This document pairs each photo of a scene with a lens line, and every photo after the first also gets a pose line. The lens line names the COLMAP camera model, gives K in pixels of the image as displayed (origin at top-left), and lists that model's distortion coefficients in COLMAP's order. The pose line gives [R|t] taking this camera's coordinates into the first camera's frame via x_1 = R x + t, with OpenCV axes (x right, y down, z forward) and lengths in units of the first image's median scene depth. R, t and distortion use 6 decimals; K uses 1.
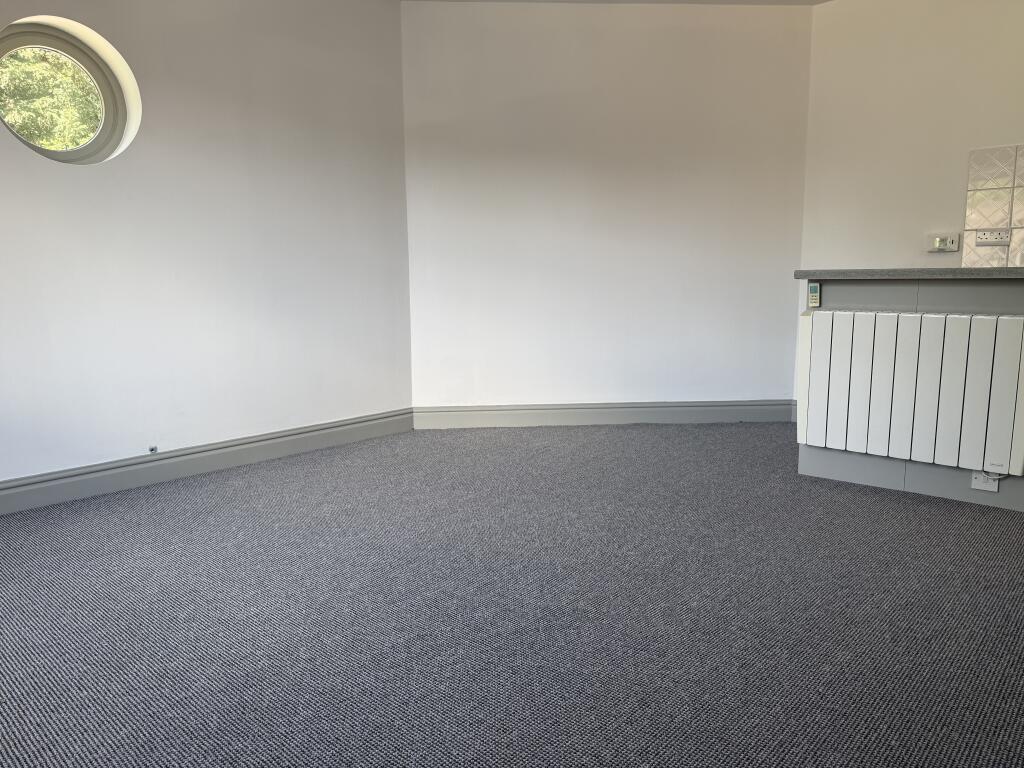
lens RADIAL K [[724.9, 0, 509.4], [0, 724.9, 384.0], [0, 0, 1]] dist [0.019520, -0.016774]
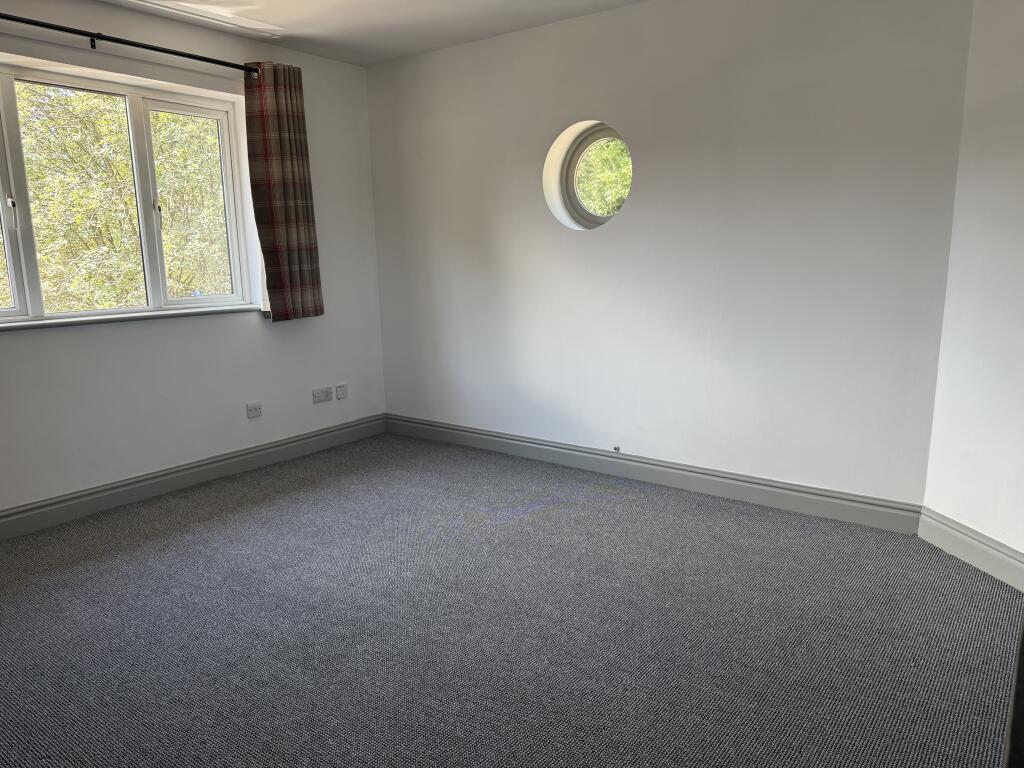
lens RADIAL K [[724.9, 0, 509.4], [0, 724.9, 382.4], [0, 0, 1]] dist [0.019520, -0.016774]
pose [[0.081563, 0.189110, -0.978563, 0.608592], [-0.130310, 0.975429, 0.177643, -0.191819], [0.988113, 0.113028, 0.104202, 0.593060]]
